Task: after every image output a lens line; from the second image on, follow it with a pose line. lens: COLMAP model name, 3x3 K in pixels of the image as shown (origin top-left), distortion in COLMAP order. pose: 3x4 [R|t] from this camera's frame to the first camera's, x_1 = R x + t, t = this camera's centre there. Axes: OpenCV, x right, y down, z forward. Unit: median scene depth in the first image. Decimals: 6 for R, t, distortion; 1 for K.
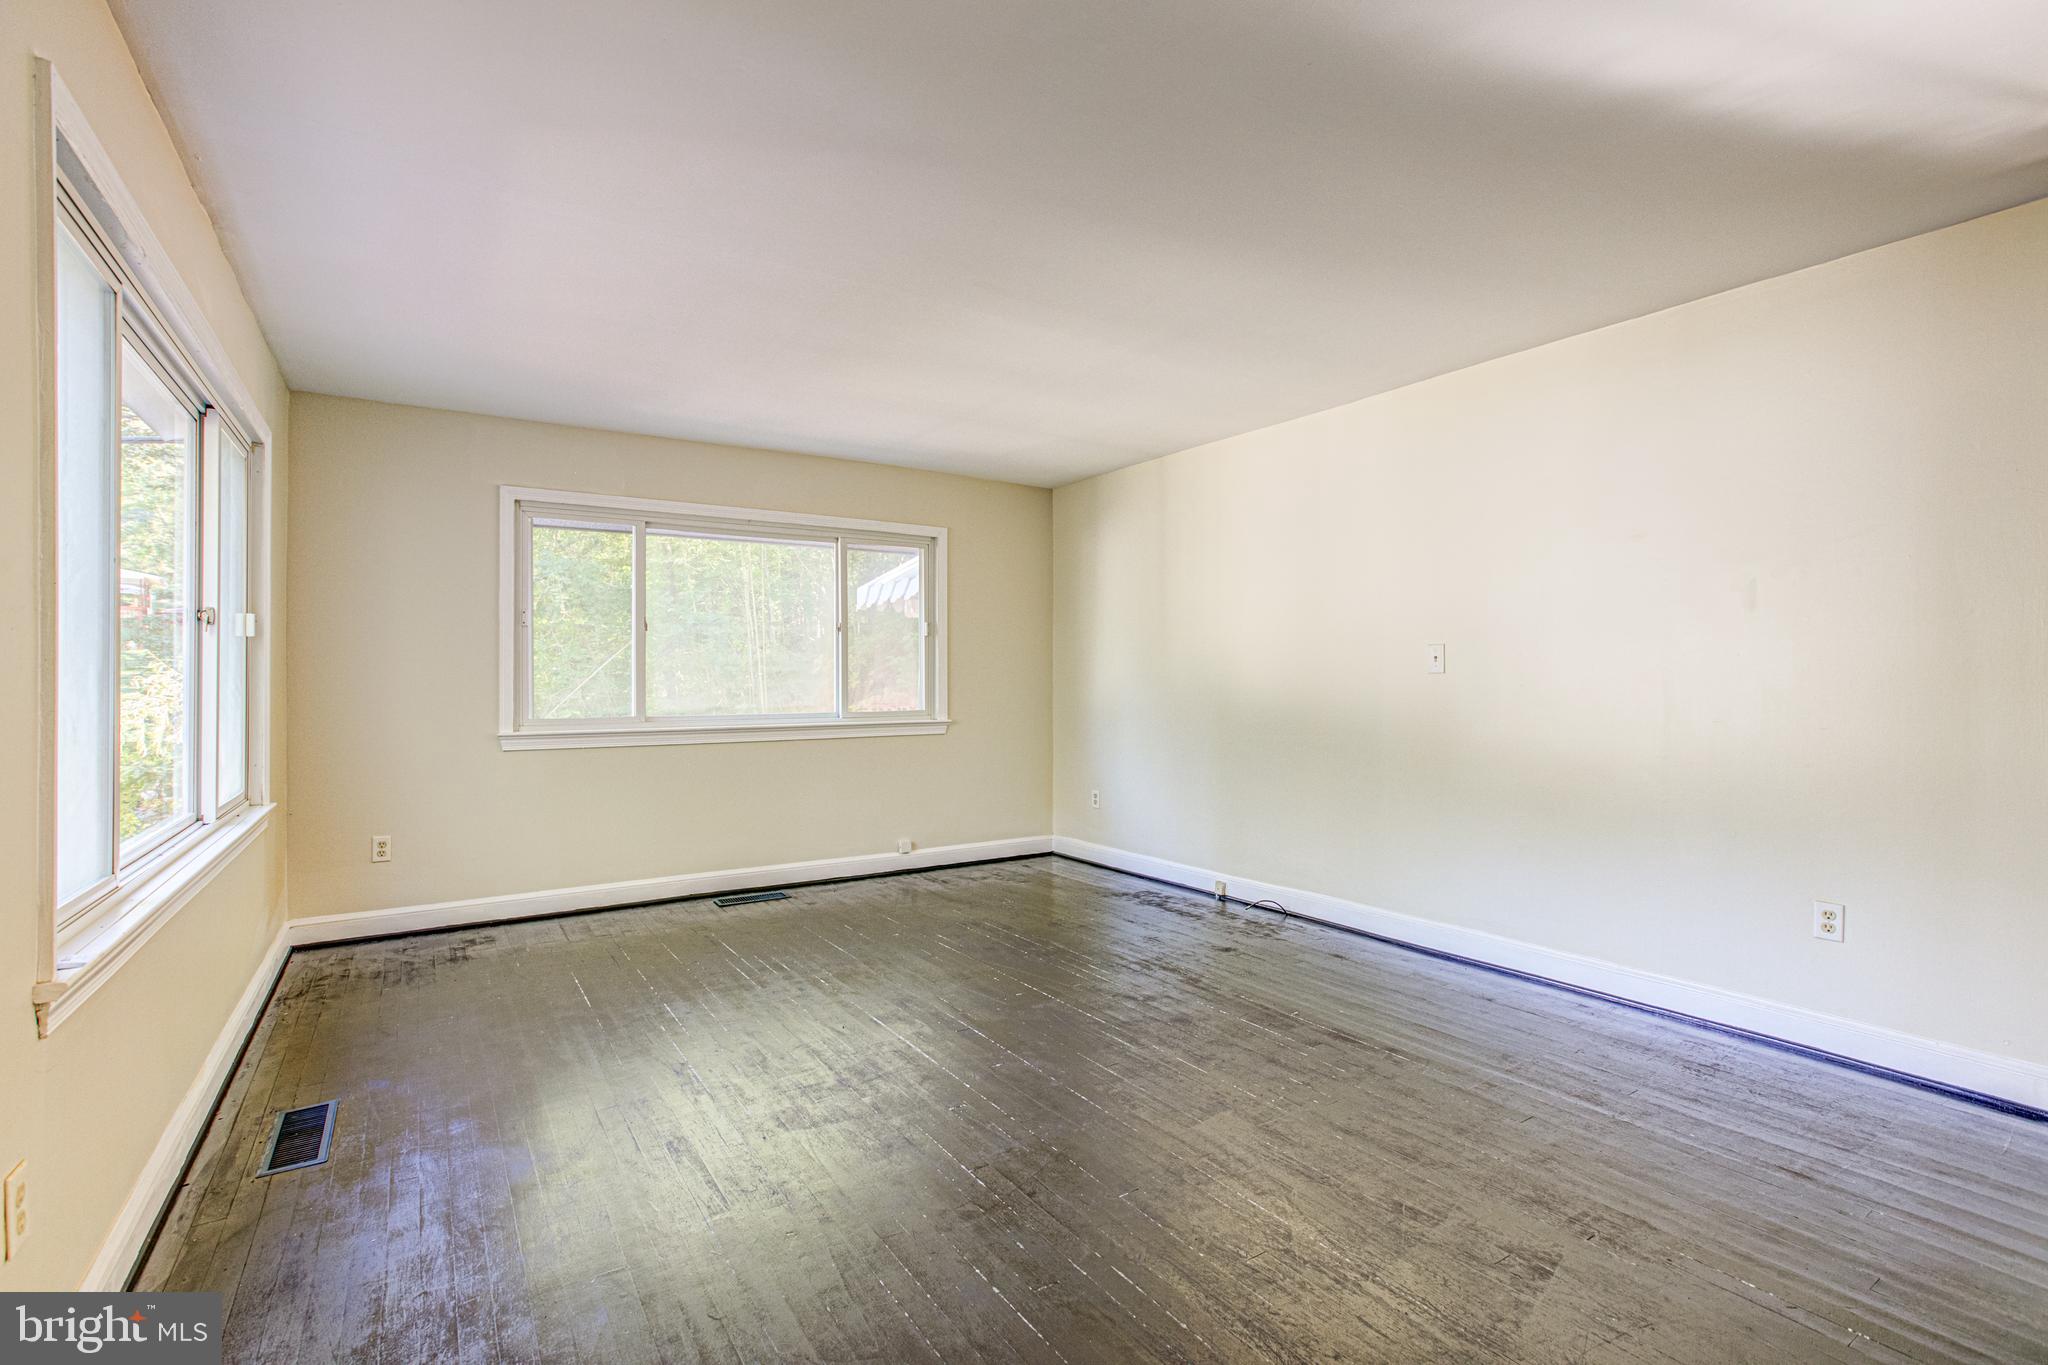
lens RADIAL K [[950.2, 0, 1044.6], [0, 950.2, 679.9], [0, 0, 1]] dist [-0.034934, 0.025731]
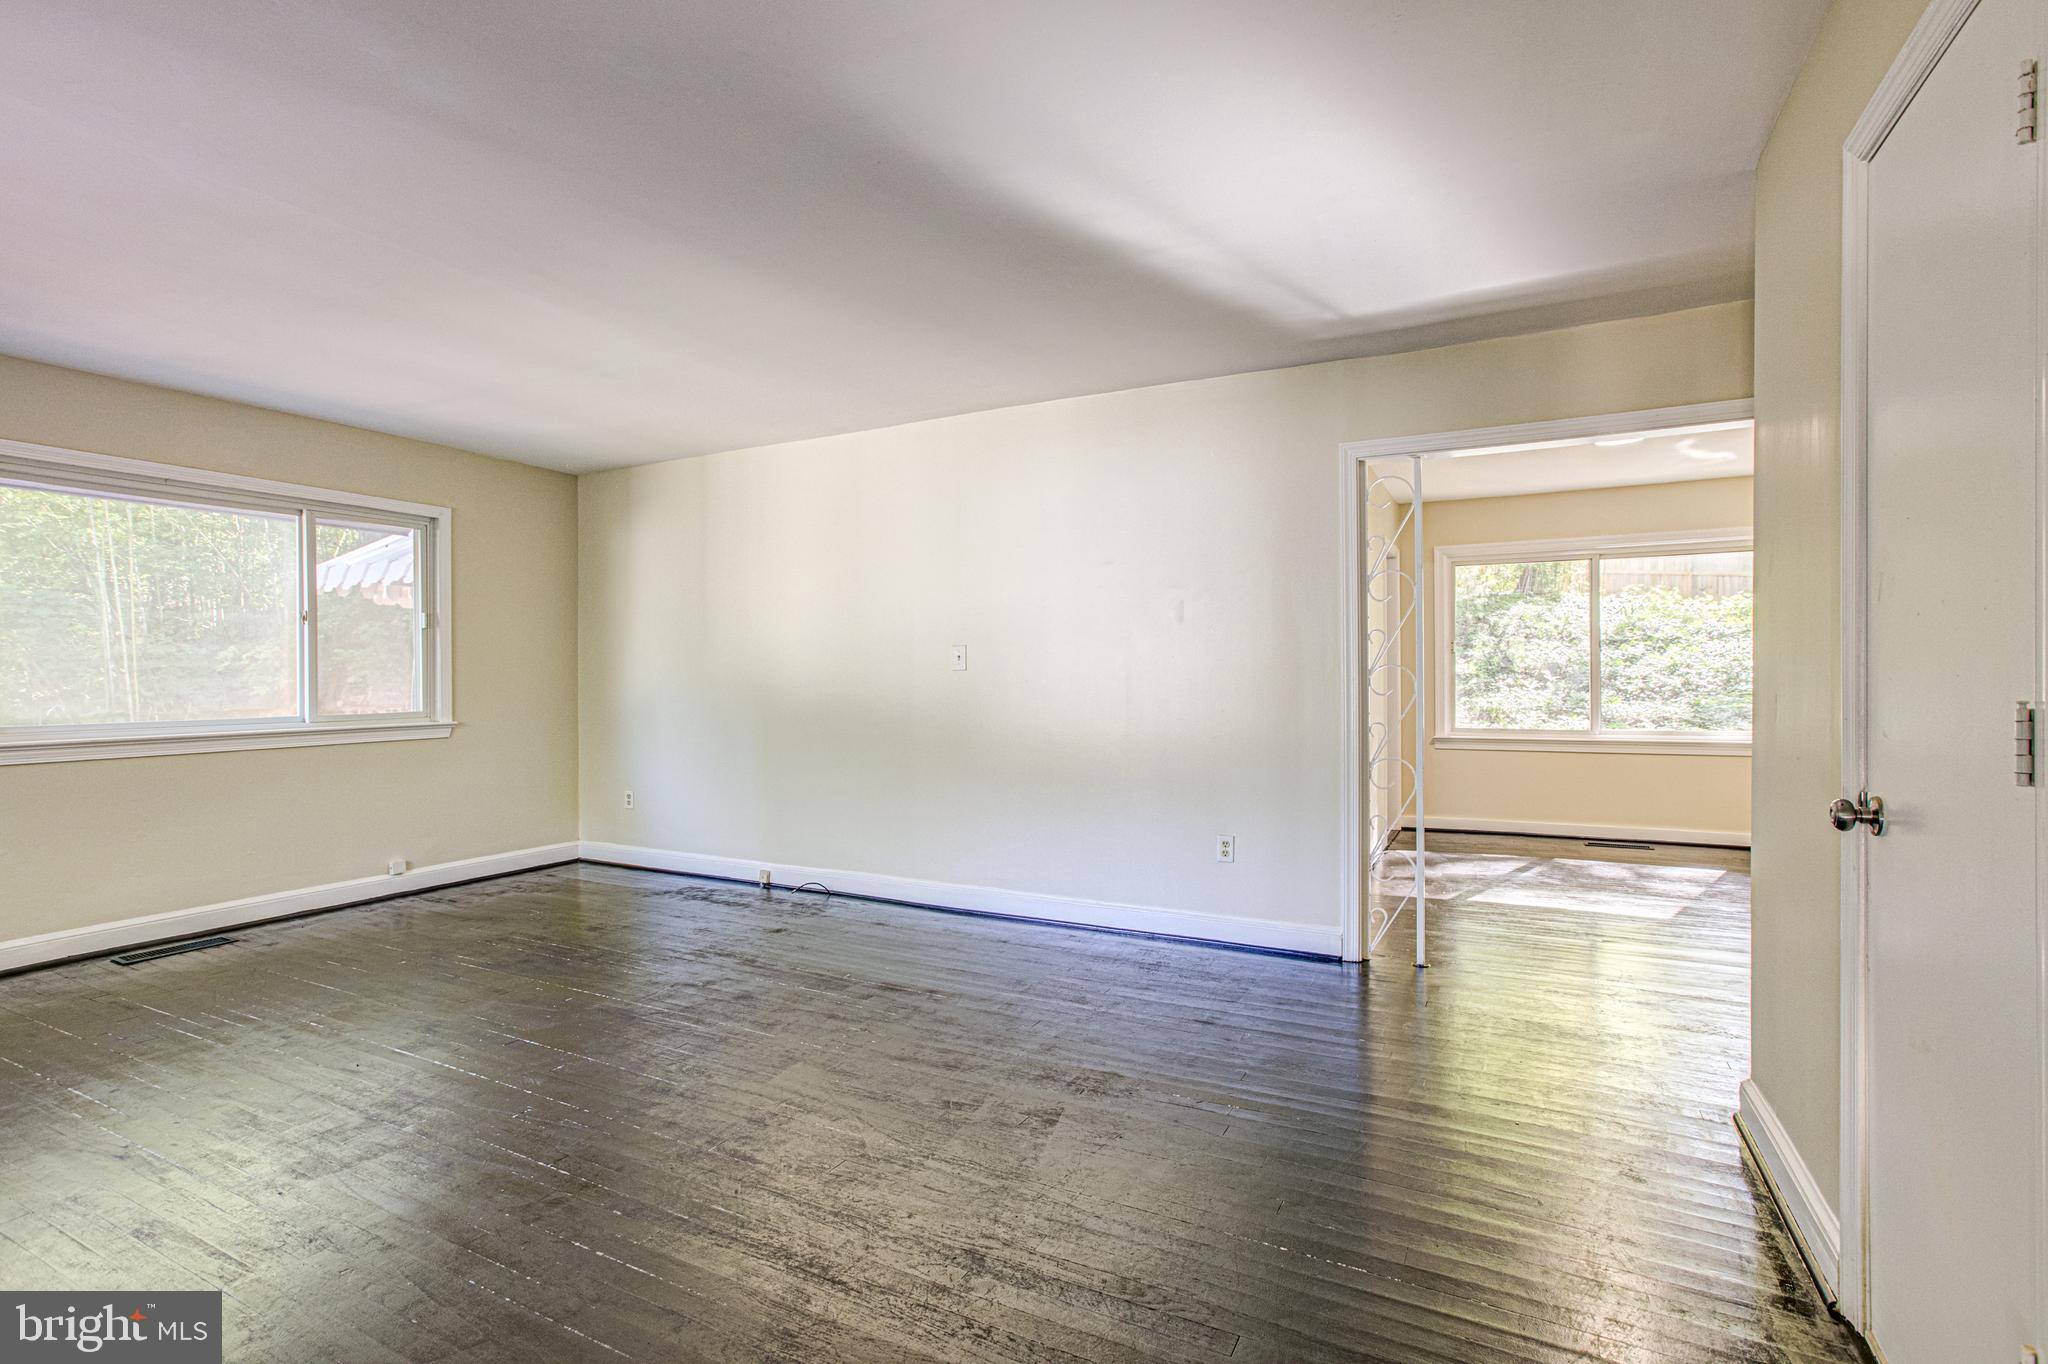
lens RADIAL K [[950.2, 0, 1044.6], [0, 950.2, 679.4], [0, 0, 1]] dist [-0.034934, 0.025731]
pose [[0.878457, -0.004734, 0.477798, -0.057059], [0.002807, 0.999985, 0.004747, -0.001372], [-0.477813, -0.002829, 0.878457, -0.084290]]
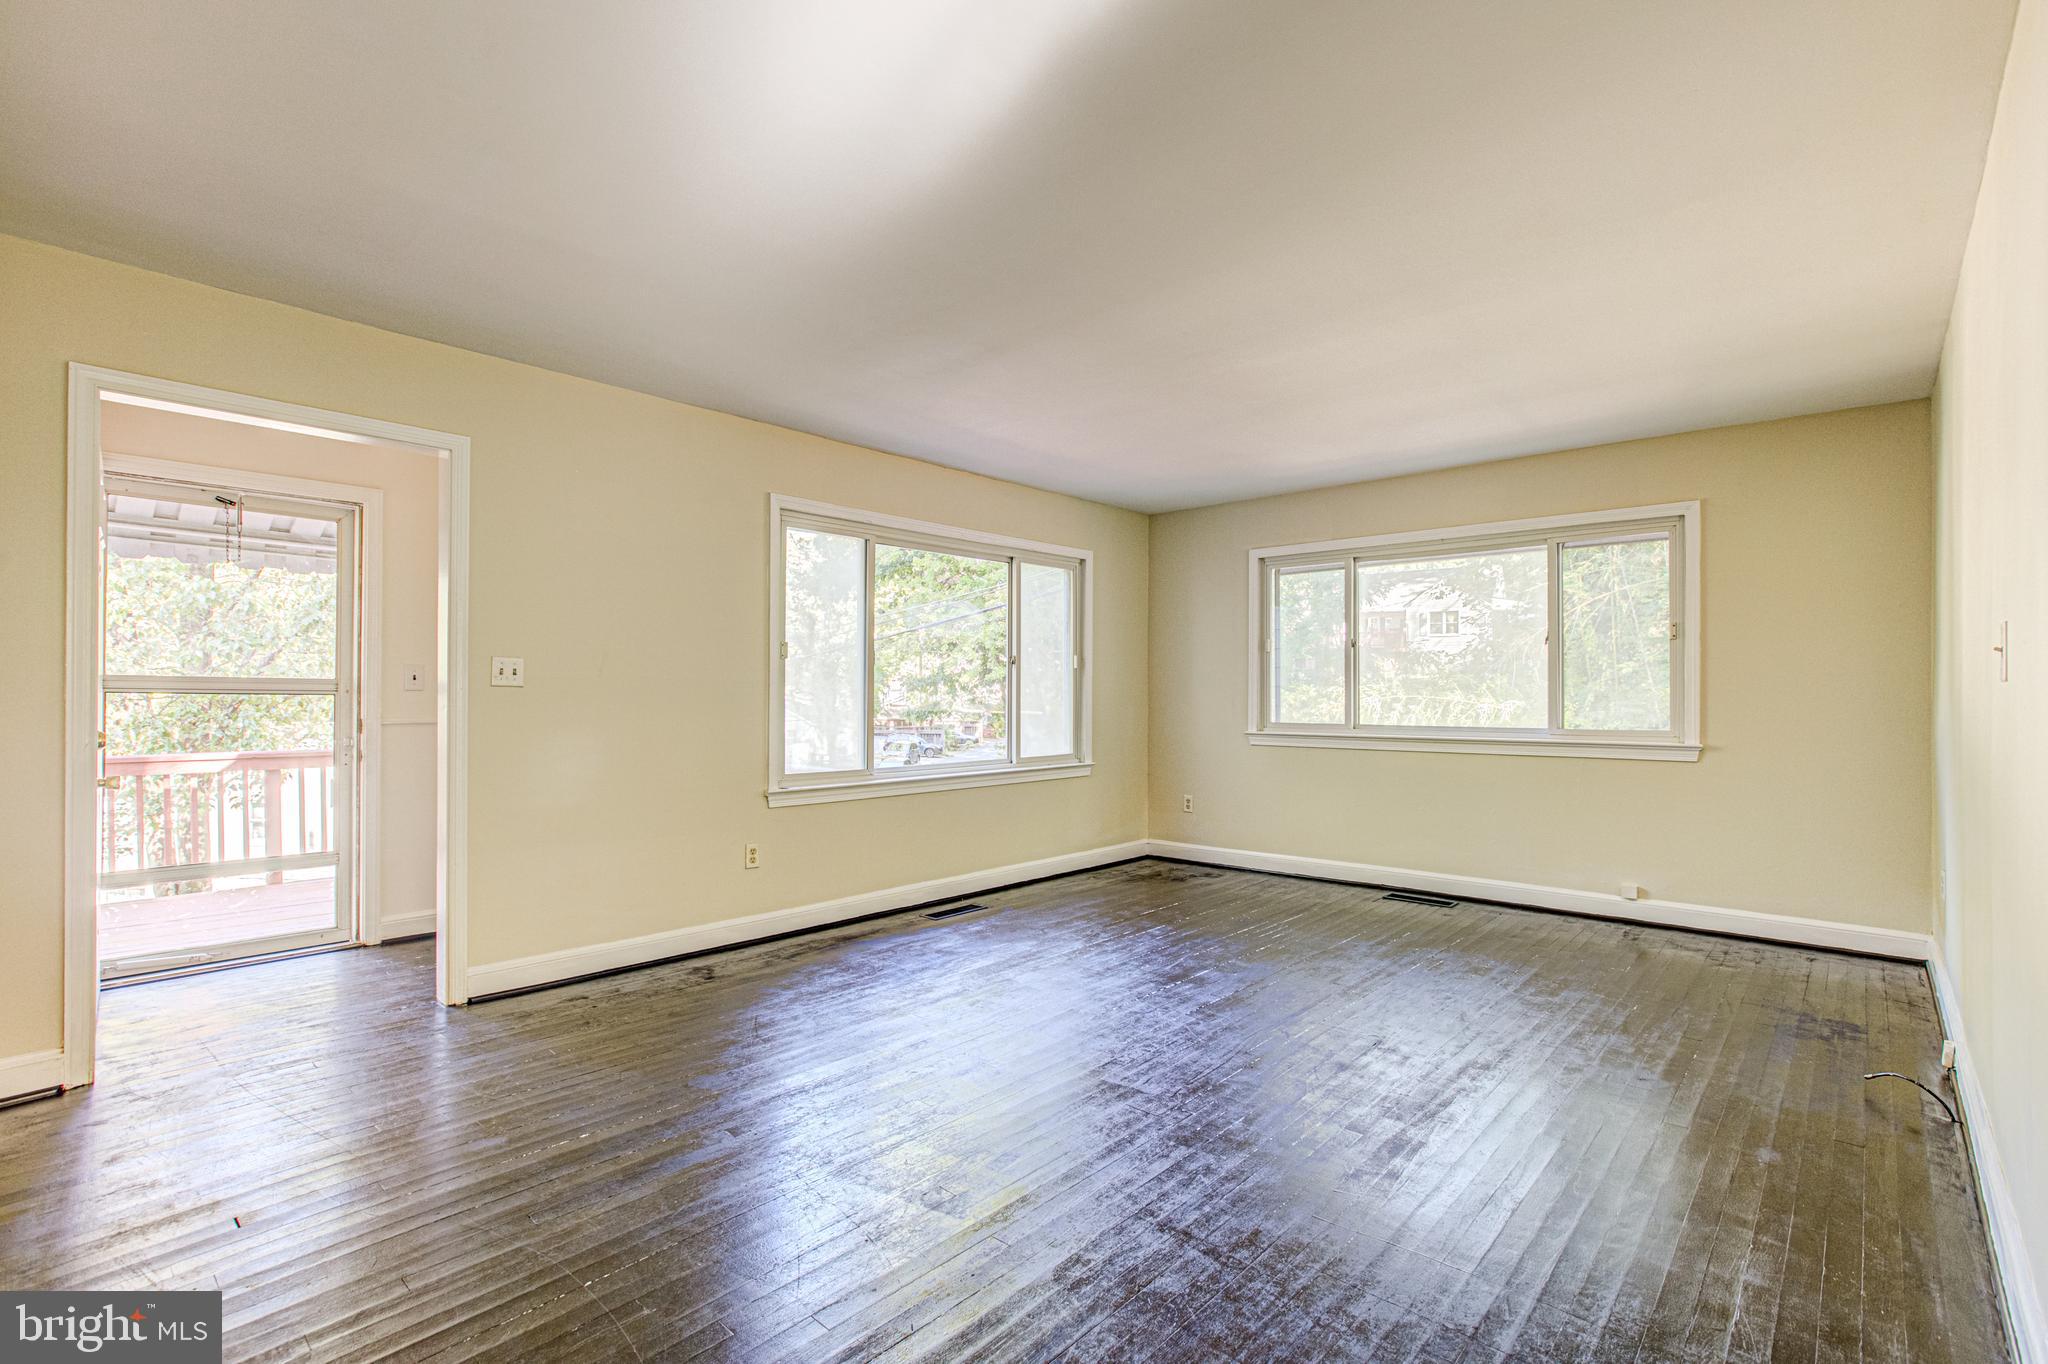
lens RADIAL K [[939.8, 0, 978.0], [0, 939.8, 684.1], [0, 0, 1]] dist [-0.023046, 0.000117]
pose [[0.218073, -0.007559, -0.975903, 0.847550], [-0.001669, 0.999966, -0.008118, -0.000641], [0.975931, 0.003399, 0.218053, 0.410356]]
